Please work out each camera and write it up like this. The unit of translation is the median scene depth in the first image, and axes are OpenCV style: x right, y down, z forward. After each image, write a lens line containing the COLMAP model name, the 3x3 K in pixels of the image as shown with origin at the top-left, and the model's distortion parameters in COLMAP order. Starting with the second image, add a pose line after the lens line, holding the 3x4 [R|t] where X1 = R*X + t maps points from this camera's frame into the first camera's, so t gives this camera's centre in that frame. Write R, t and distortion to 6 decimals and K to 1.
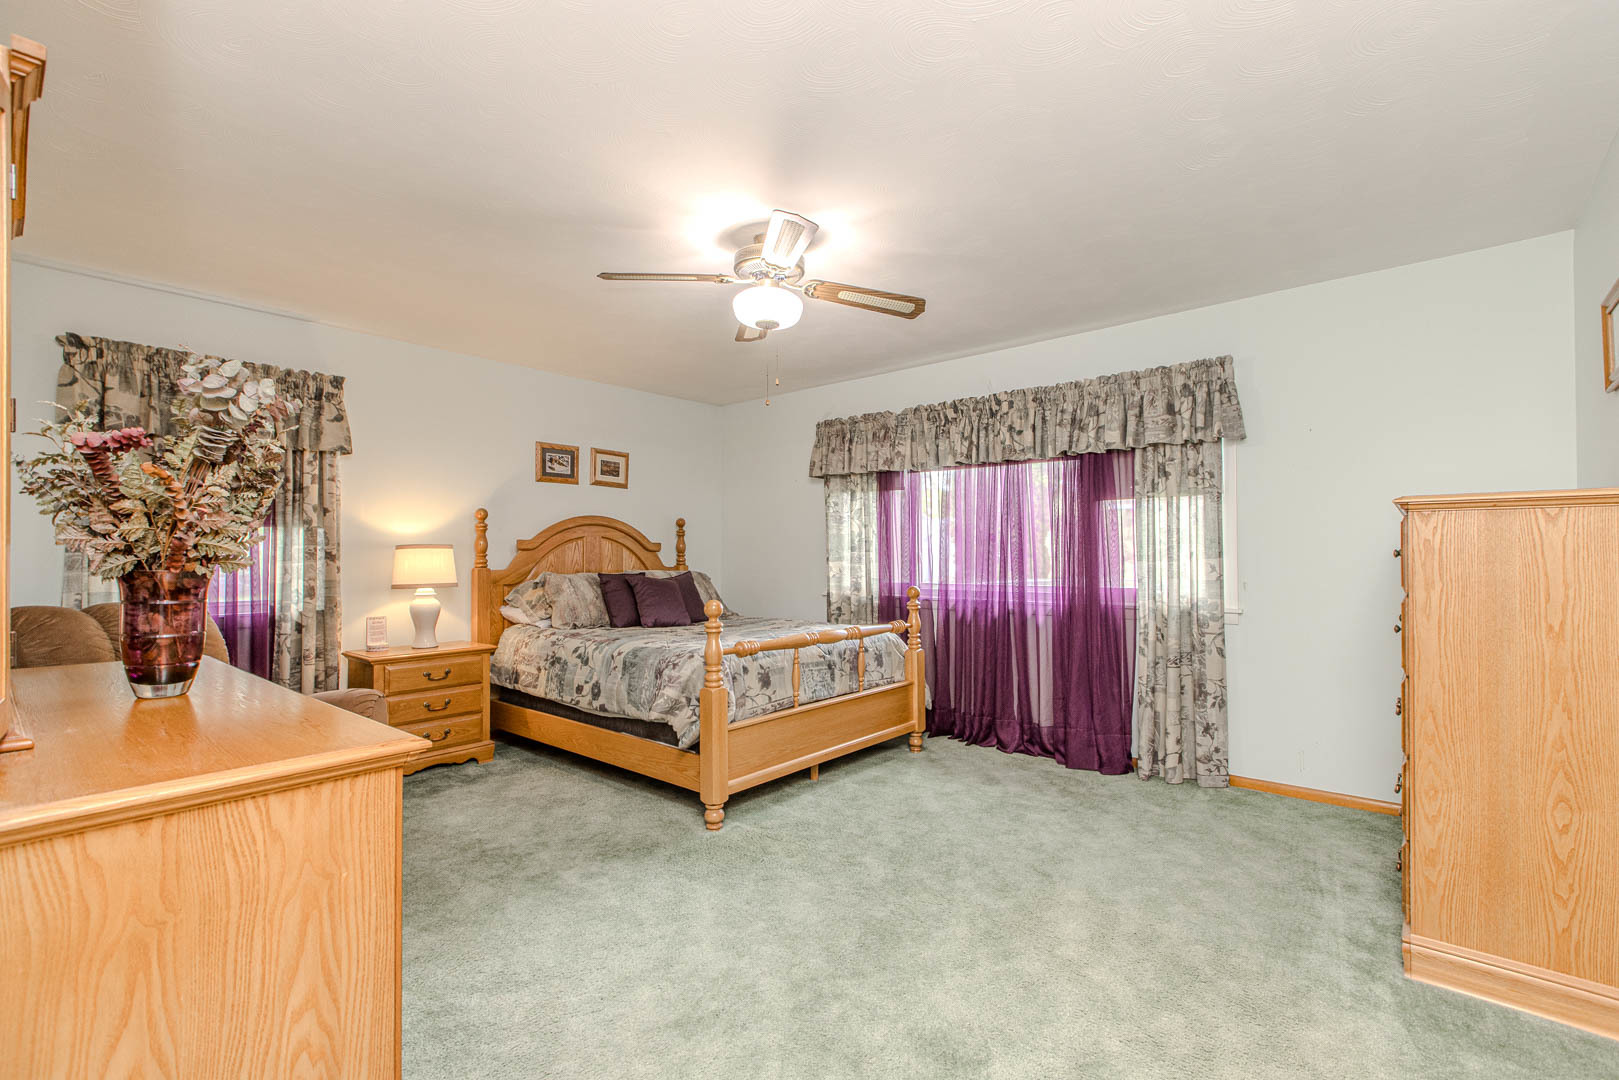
lens RADIAL K [[717.6, 0, 812.8], [0, 717.6, 547.4], [0, 0, 1]] dist [-0.000210, 0.000162]
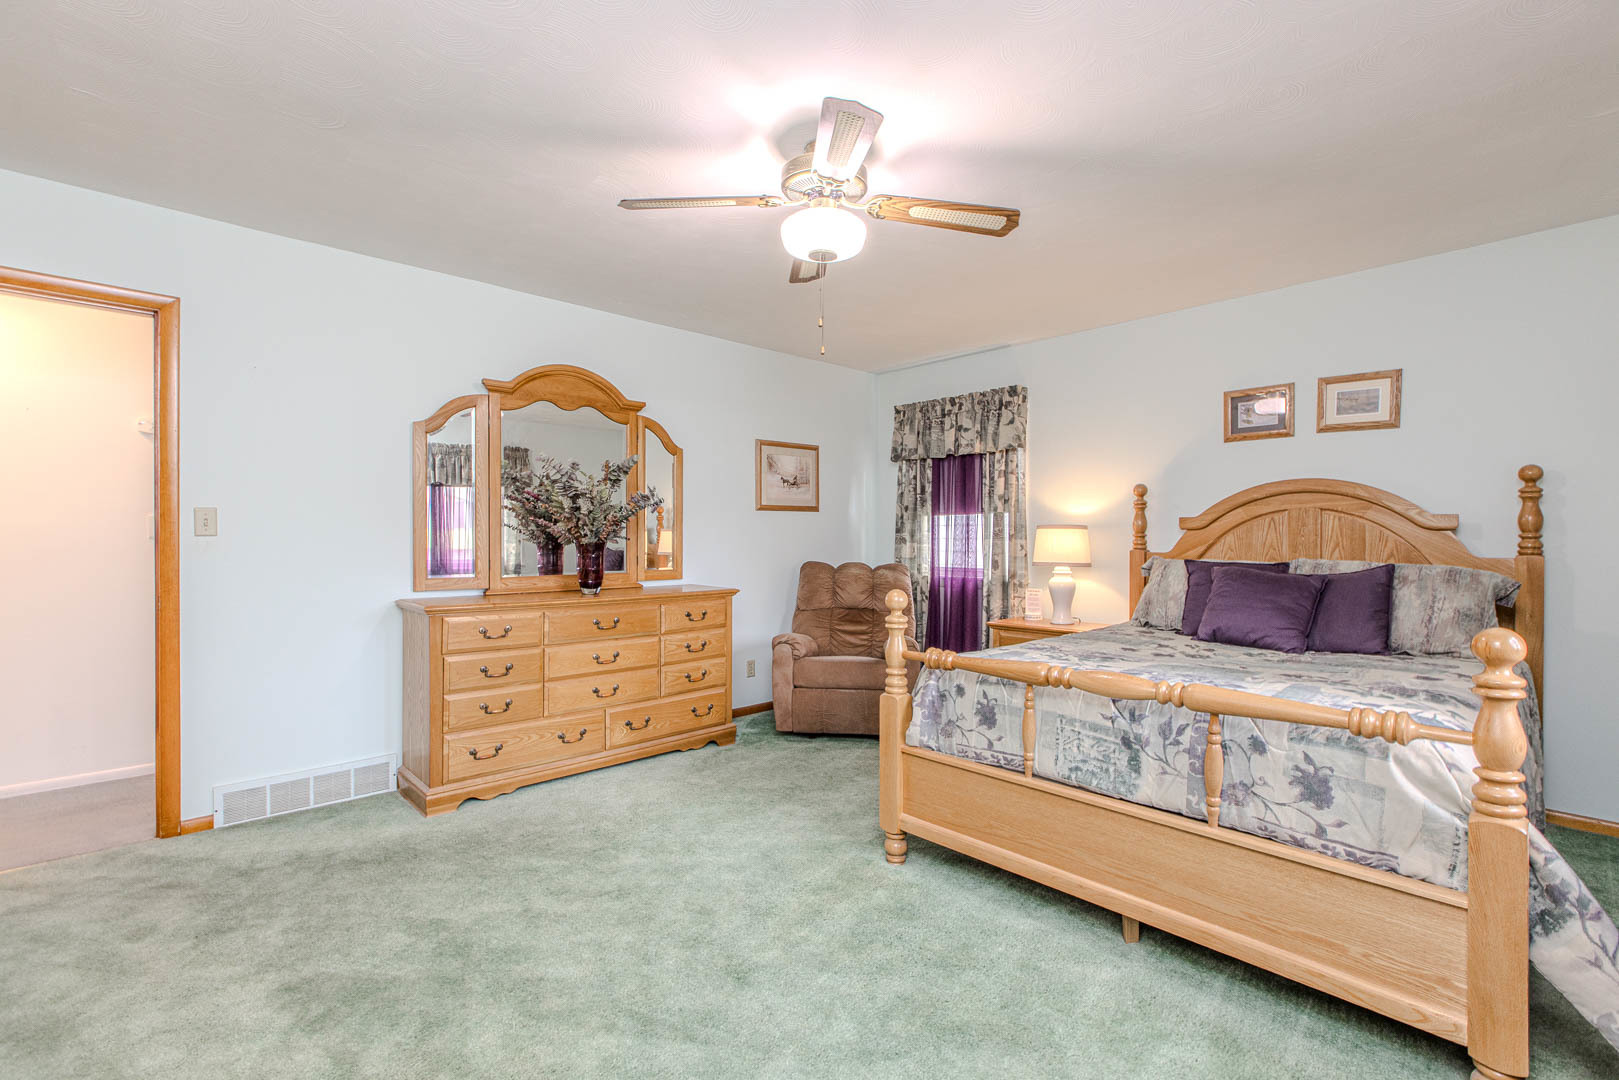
lens RADIAL K [[717.6, 0, 813.3], [0, 717.6, 532.2], [0, 0, 1]] dist [-0.000210, 0.000162]
pose [[-0.108607, -0.003506, -0.994079, 0.568001], [0.008828, 0.999951, -0.004491, 0.008263], [0.994046, -0.009264, -0.108571, 0.802611]]
